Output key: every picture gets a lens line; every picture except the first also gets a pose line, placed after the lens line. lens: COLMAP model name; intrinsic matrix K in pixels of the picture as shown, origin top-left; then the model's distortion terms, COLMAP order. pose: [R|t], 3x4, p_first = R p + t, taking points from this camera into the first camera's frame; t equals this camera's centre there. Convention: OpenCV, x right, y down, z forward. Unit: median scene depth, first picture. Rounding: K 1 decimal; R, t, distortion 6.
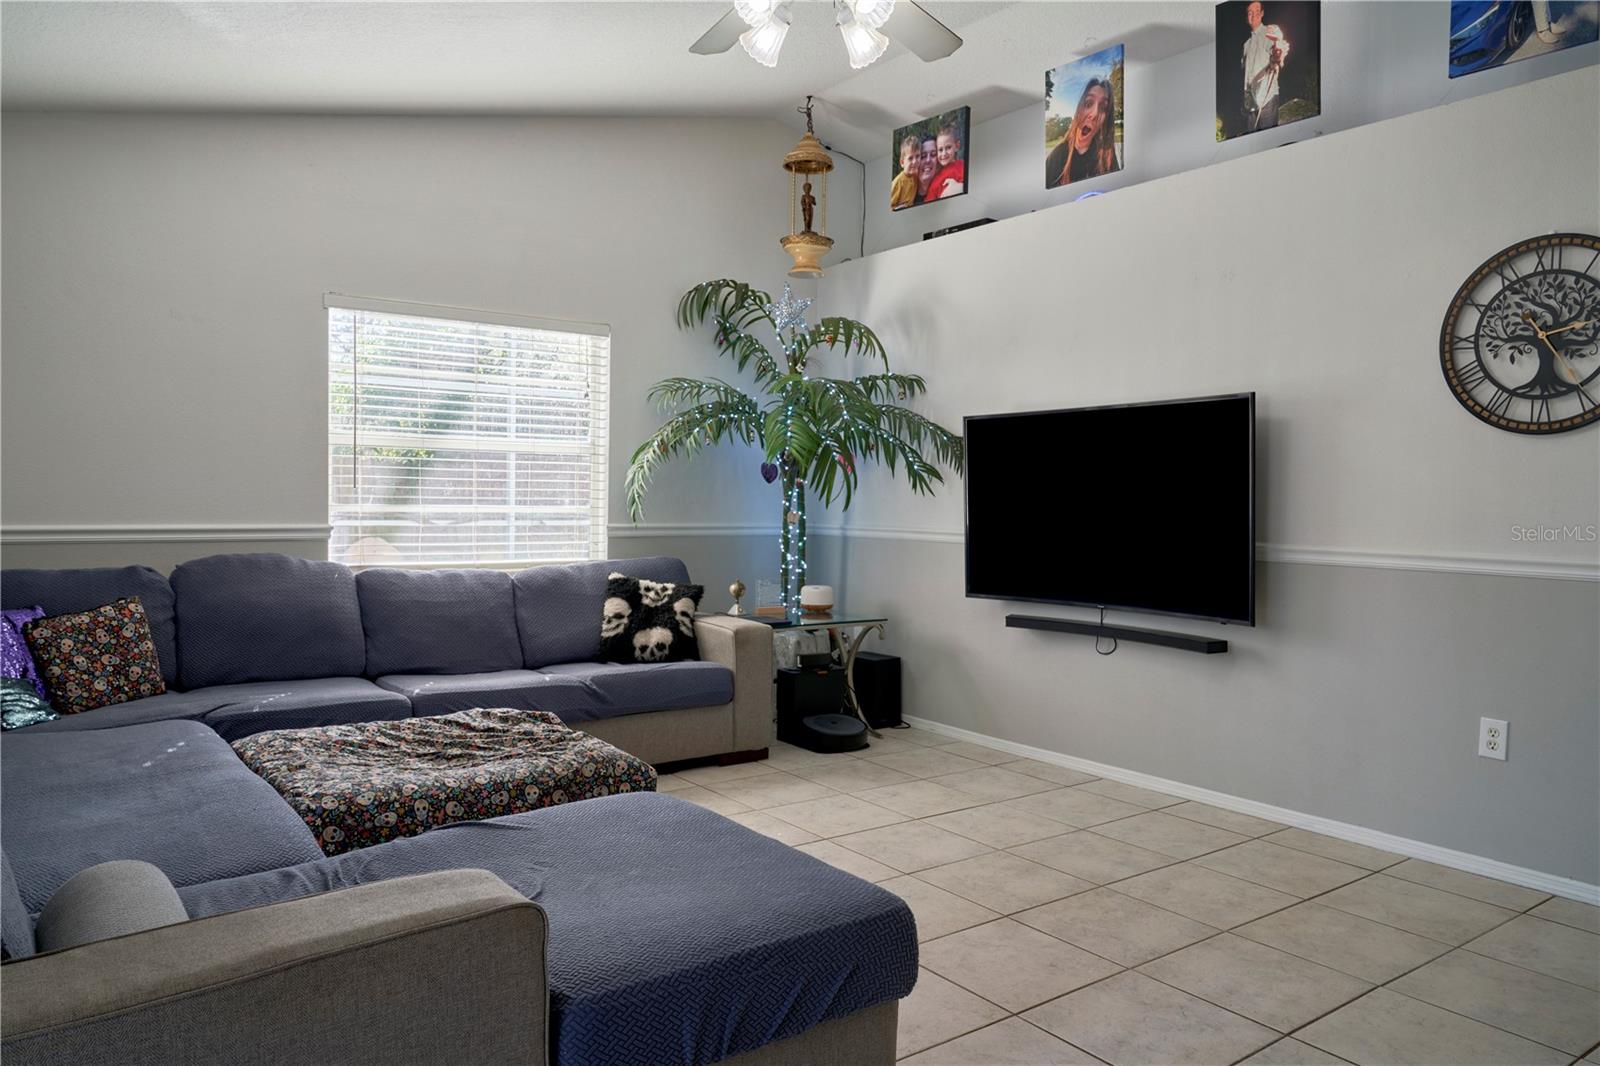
lens RADIAL K [[1099.2, 0, 804.1], [0, 1099.2, 540.4], [0, 0, 1]] dist [0.001358, -0.002633]
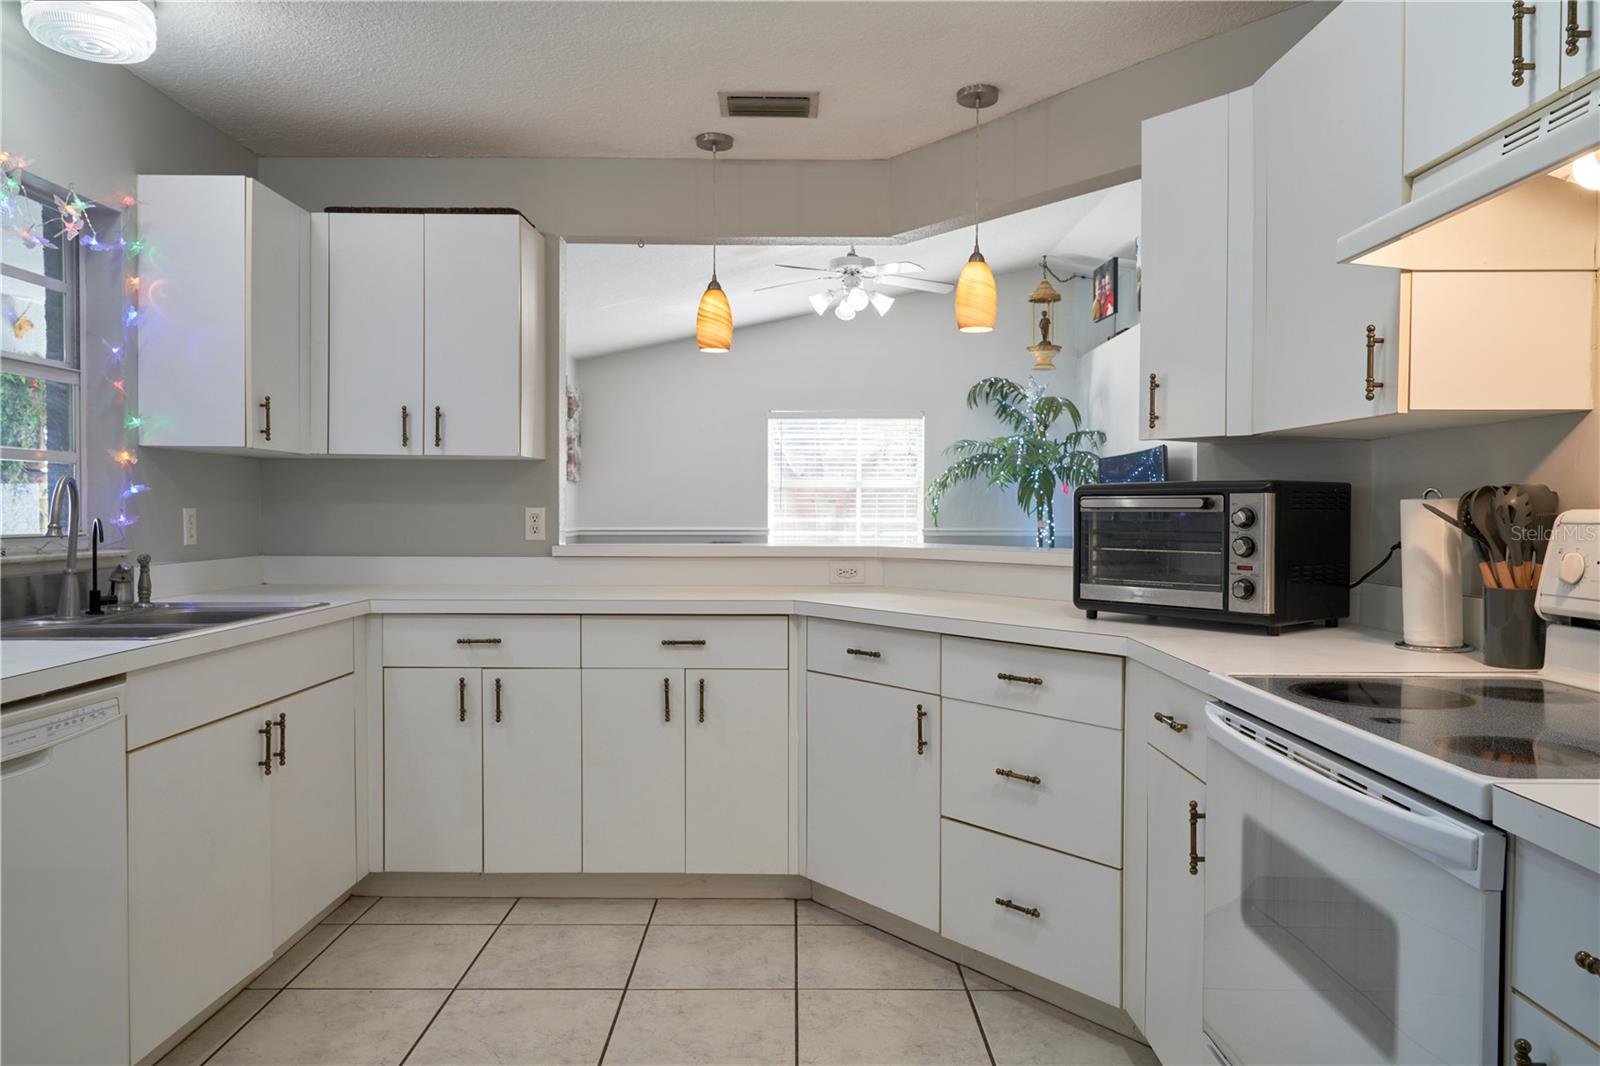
lens RADIAL K [[1105.8, 0, 800.0], [0, 1105.8, 533.0], [0, 0, 1]] dist [0.018646, -0.036955]
pose [[0.802628, -0.001481, -0.596478, 0.764164], [-0.013716, 0.999687, -0.020939, 0.033739], [0.596322, 0.024988, 0.802356, -0.535965]]
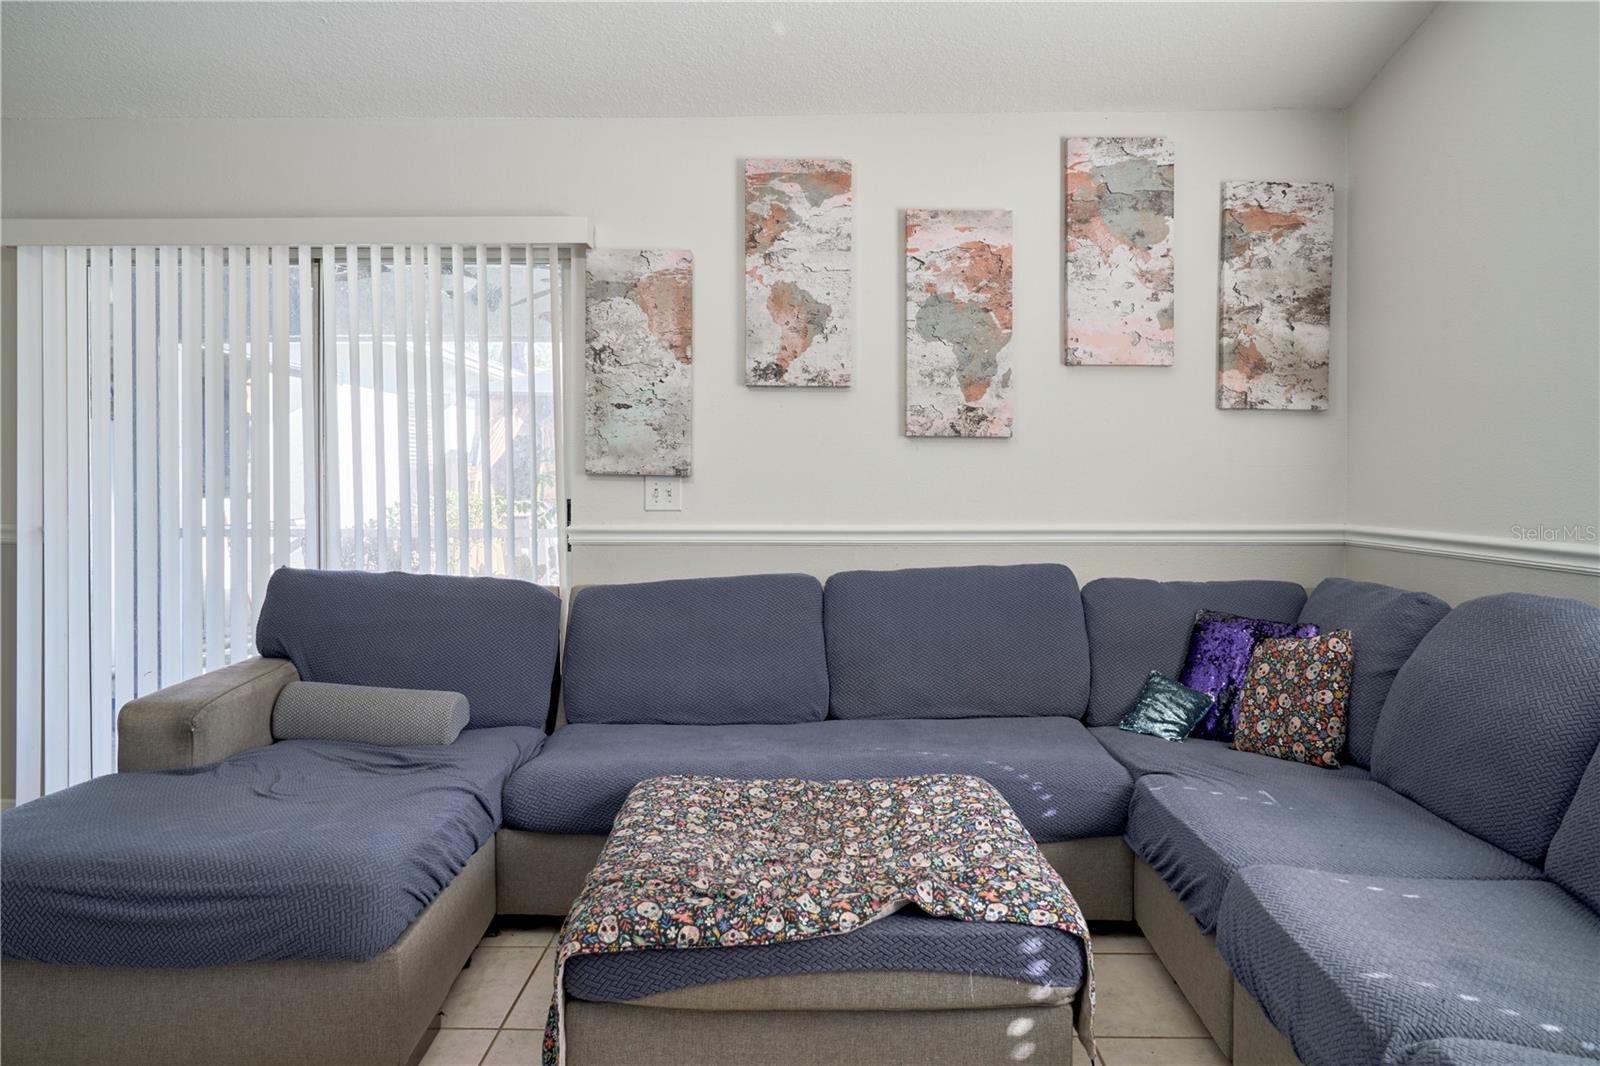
lens RADIAL K [[1128.0, 0, 801.7], [0, 1128.0, 495.9], [0, 0, 1]] dist [-0.001223, -0.001409]
pose [[-0.606884, -0.002420, -0.794787, 0.171621], [-0.042182, 0.998684, 0.029168, -0.036493], [0.793670, 0.051227, -0.606188, 0.933476]]
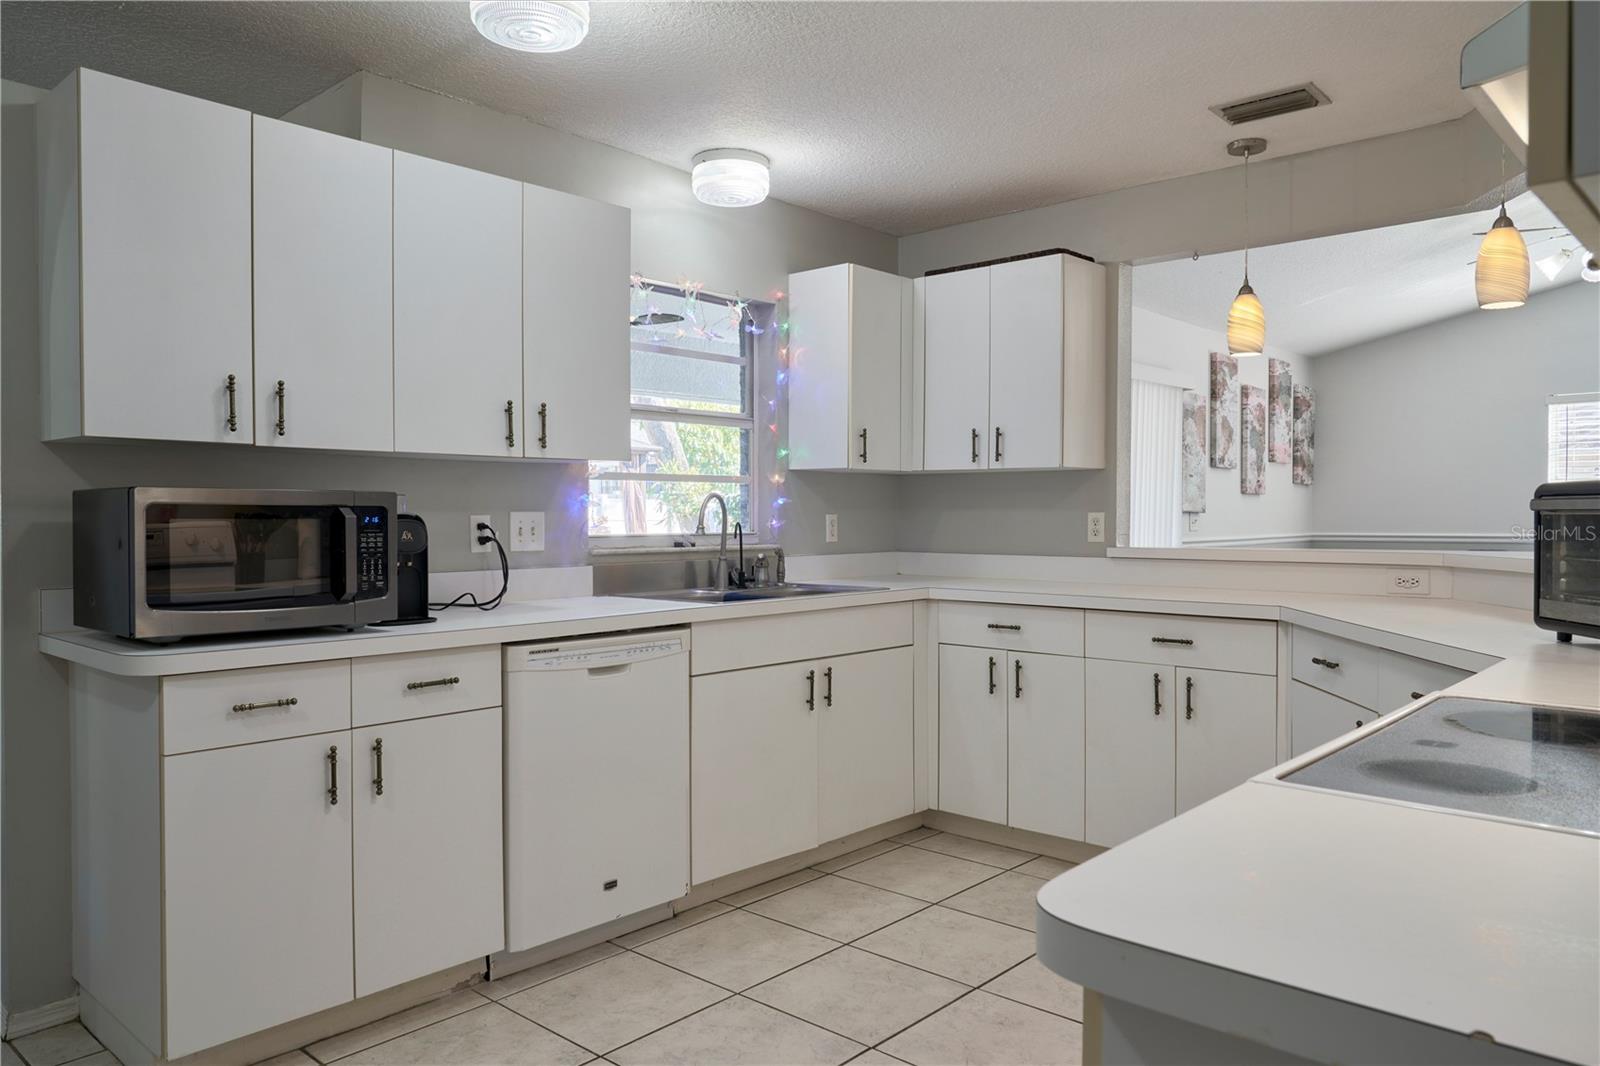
lens RADIAL K [[1105.8, 0, 800.0], [0, 1105.8, 533.0], [0, 0, 1]] dist [0.018646, -0.036955]
pose [[0.191186, -0.000159, -0.981554, 0.948587], [-0.034179, 0.999392, -0.006819, 0.031533], [0.980959, 0.034852, 0.191065, -0.408944]]
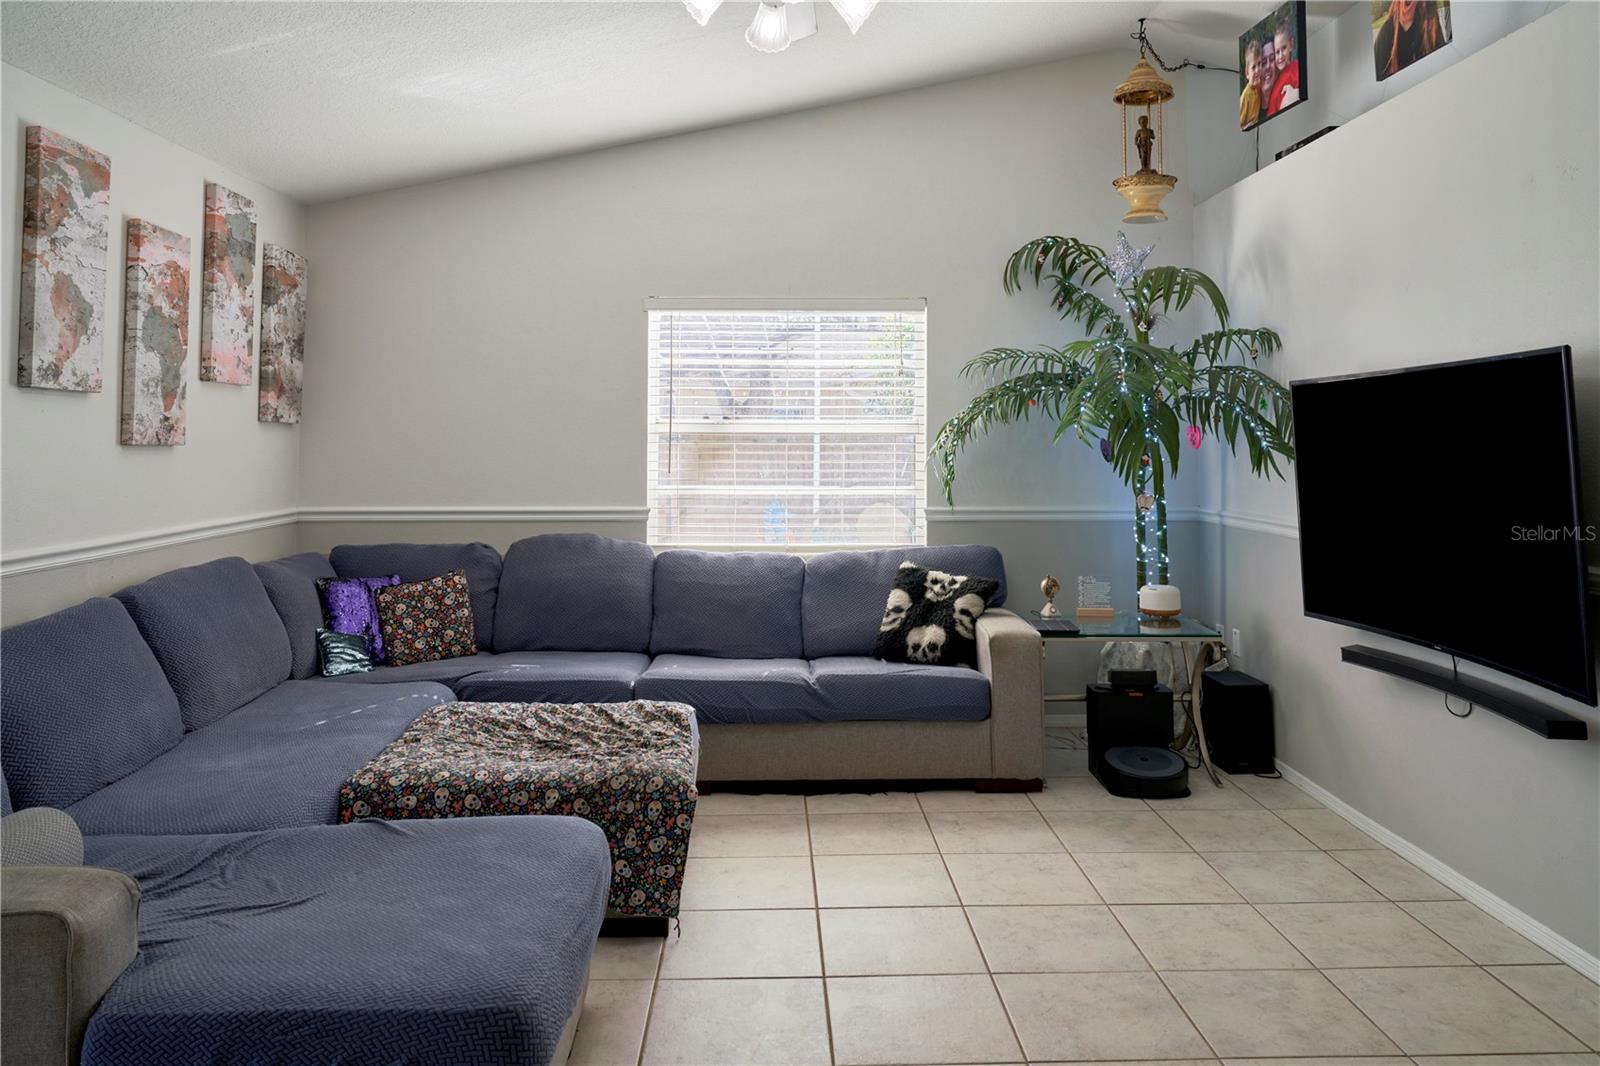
lens RADIAL K [[1157.3, 0, 801.3], [0, 1157.3, 377.3], [0, 0, 1]] dist [0.001817, -0.002975]
pose [[0.821570, -0.043615, -0.568436, 0.336036], [-0.011667, 0.995574, -0.093250, -0.035559], [0.569988, 0.083244, 0.817425, 0.132401]]
